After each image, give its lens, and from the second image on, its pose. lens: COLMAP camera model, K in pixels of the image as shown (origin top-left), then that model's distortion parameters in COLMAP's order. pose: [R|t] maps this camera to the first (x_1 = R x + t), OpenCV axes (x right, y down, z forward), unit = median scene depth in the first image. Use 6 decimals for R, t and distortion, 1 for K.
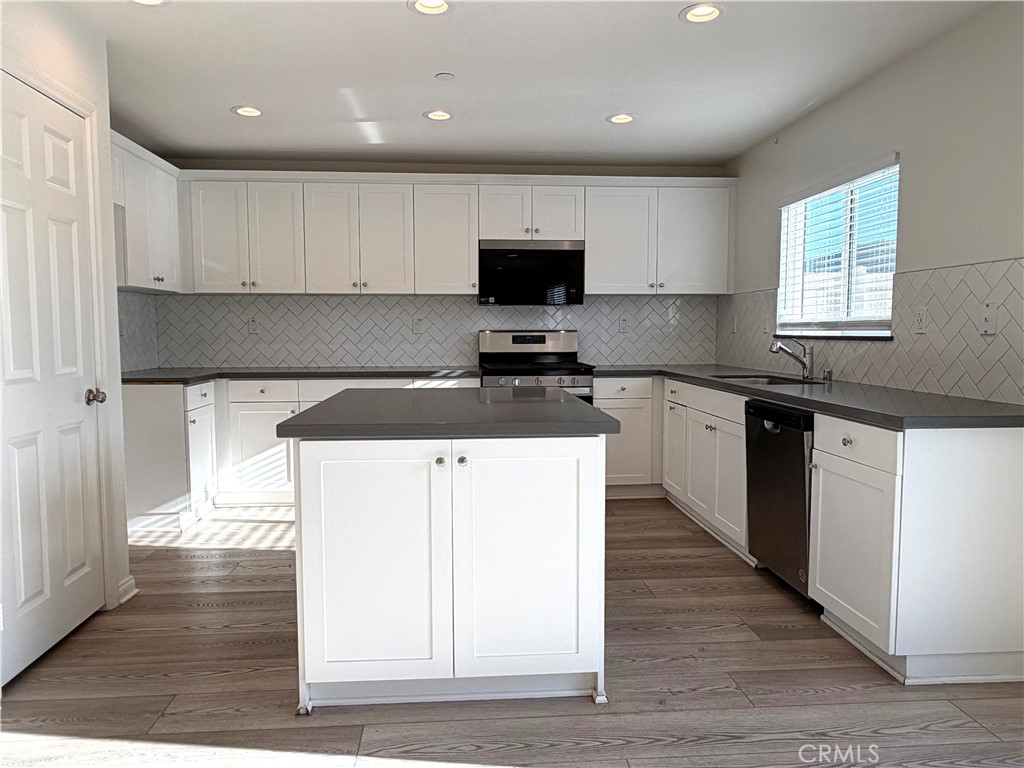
lens RADIAL K [[698.0, 0, 509.9], [0, 698.0, 382.5], [0, 0, 1]] dist [0.009378, 0.000211]
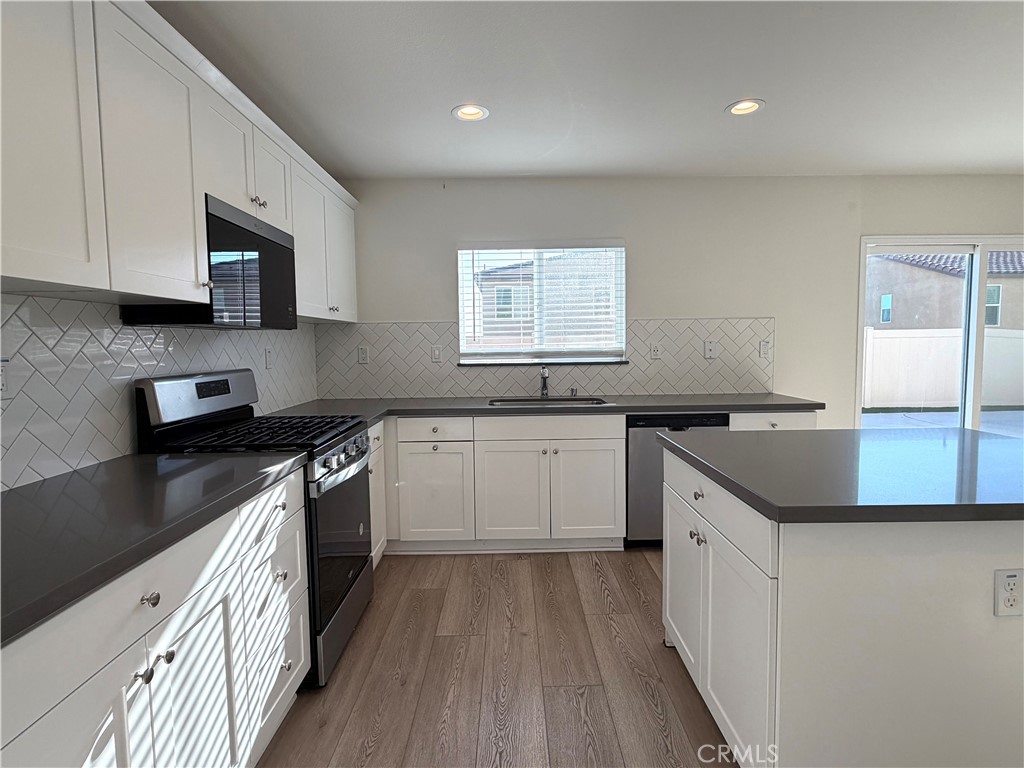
lens RADIAL K [[541.2, 0, 511.2], [0, 541.2, 381.2], [0, 0, 1]] dist [0.001345, 0.000865]
pose [[0.061968, -0.067805, 0.995772, -0.415404], [0.089200, 0.994074, 0.062138, -0.077260], [-0.994084, 0.084972, 0.067649, 0.768625]]
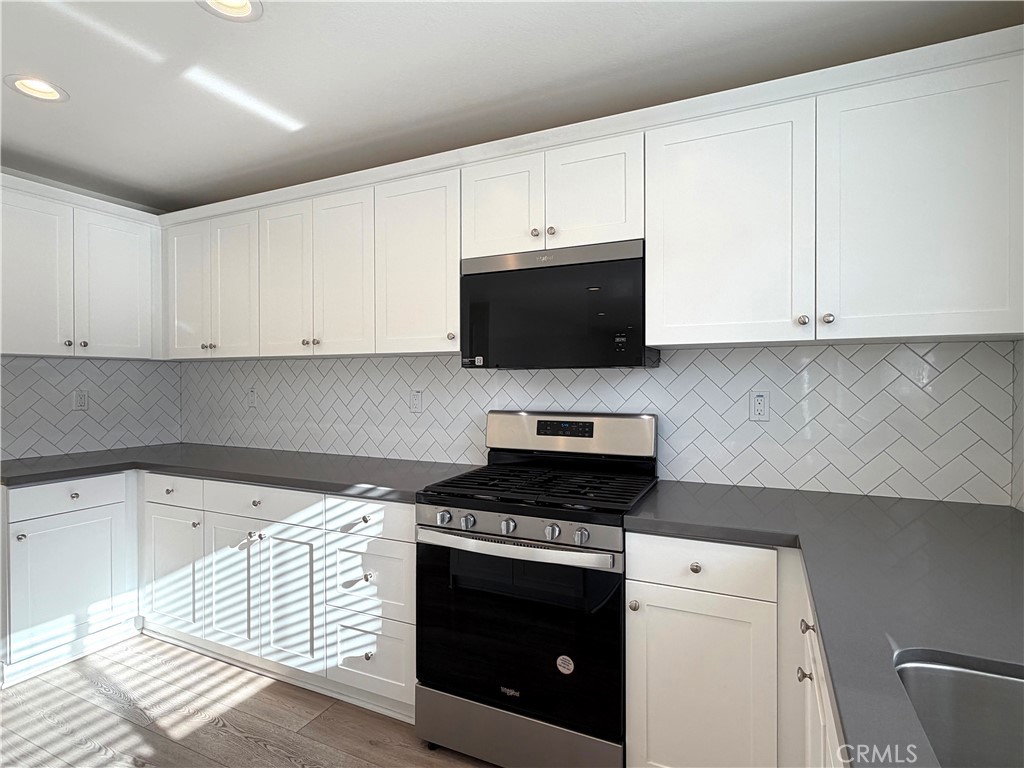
lens RADIAL K [[541.2, 0, 502.4], [0, 541.2, 383.7], [0, 0, 1]] dist [0.001345, 0.000865]
pose [[0.859210, 0.004380, -0.511605, 0.218435], [-0.039298, 0.997574, -0.057457, -0.074513], [0.510112, 0.069473, 0.857298, 0.629273]]
